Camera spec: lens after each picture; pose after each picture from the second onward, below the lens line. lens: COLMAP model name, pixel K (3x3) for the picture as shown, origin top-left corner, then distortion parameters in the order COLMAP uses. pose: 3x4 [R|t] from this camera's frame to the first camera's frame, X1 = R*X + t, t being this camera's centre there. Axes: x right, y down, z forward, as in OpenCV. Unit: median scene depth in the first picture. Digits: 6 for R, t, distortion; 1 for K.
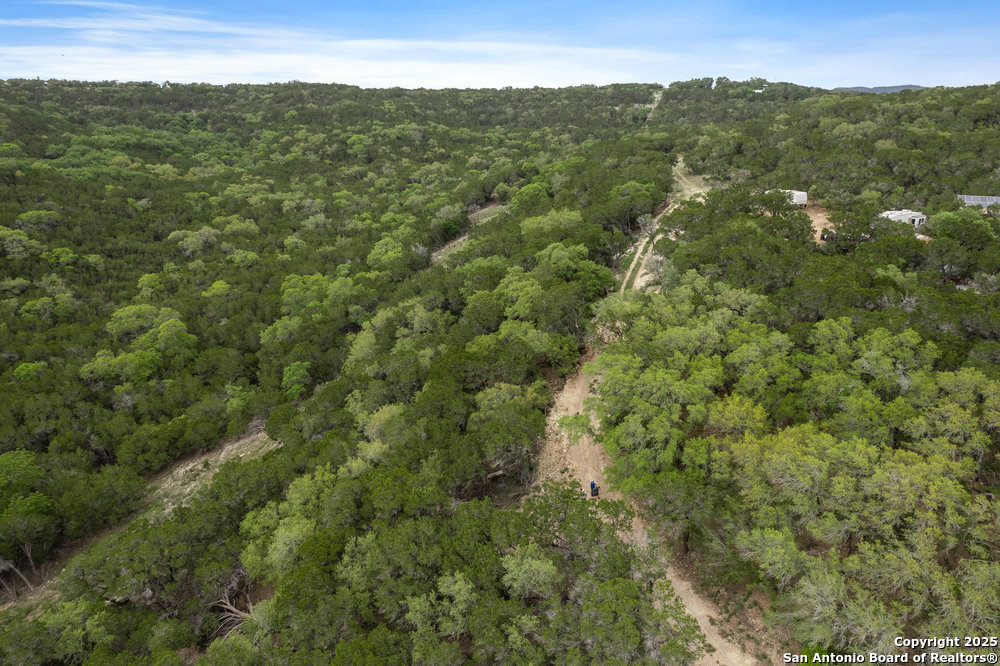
lens RADIAL K [[639.0, 0, 505.4], [0, 639.0, 328.5], [0, 0, 1]] dist [-0.071012, 0.062915]
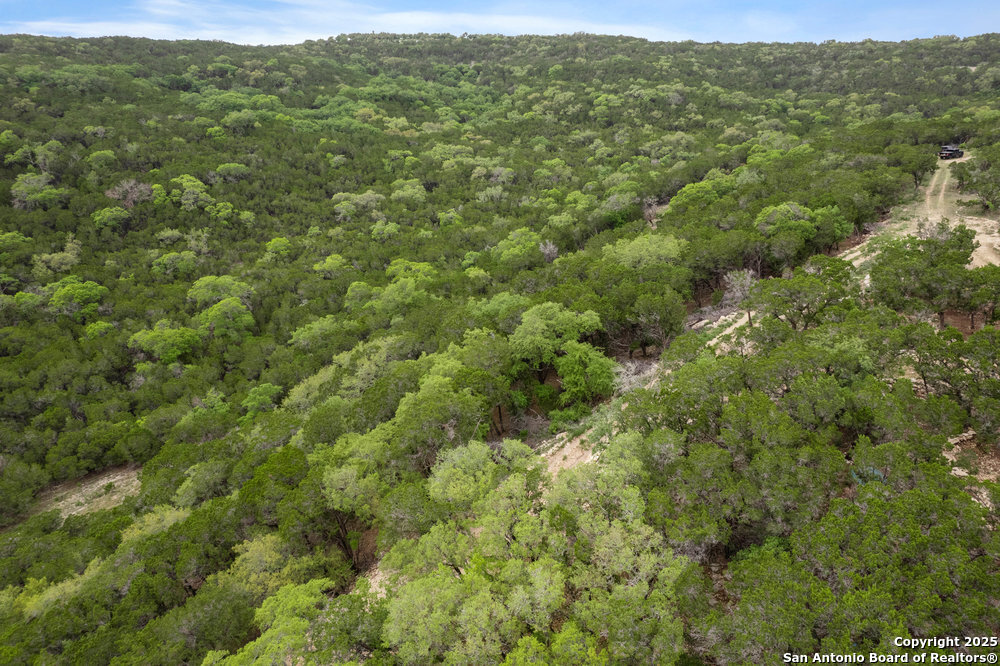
lens RADIAL K [[639.0, 0, 500.3], [0, 639.0, 331.0], [0, 0, 1]] dist [-0.071012, 0.062915]
pose [[0.886221, 0.191281, -0.421929, 0.080354], [-0.160659, 0.981154, 0.107357, -0.042956], [0.434513, -0.027356, 0.900250, 0.096762]]
